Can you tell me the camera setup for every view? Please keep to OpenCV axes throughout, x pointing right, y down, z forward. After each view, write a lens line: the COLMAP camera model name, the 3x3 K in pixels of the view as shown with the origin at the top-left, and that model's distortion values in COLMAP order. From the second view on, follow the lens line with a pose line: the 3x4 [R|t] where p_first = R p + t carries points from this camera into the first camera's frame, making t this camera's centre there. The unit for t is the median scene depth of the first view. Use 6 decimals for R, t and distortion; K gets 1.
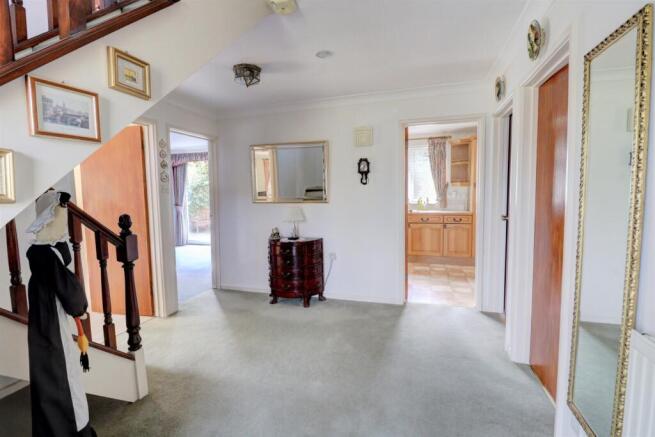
lens RADIAL K [[310.2, 0, 329.1], [0, 310.2, 216.0], [0, 0, 1]] dist [-0.000912, 0.000058]
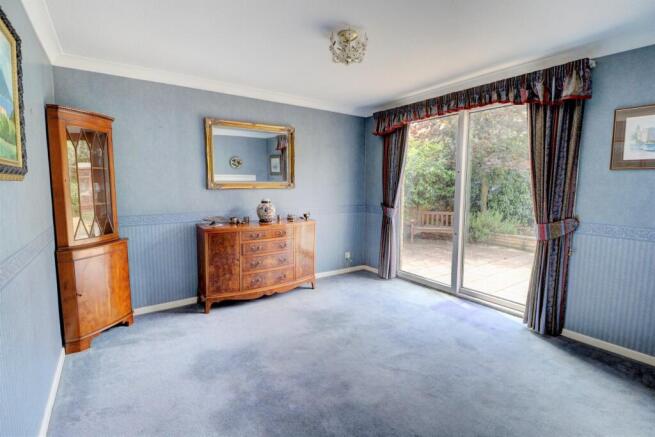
lens RADIAL K [[310.2, 0, 327.7], [0, 310.2, 216.0], [0, 0, 1]] dist [-0.000912, 0.000058]
pose [[0.790408, 0.079102, -0.607452, -0.231924], [-0.064504, 0.996862, 0.045879, -0.034967], [0.609175, 0.002920, 0.793031, 0.493583]]
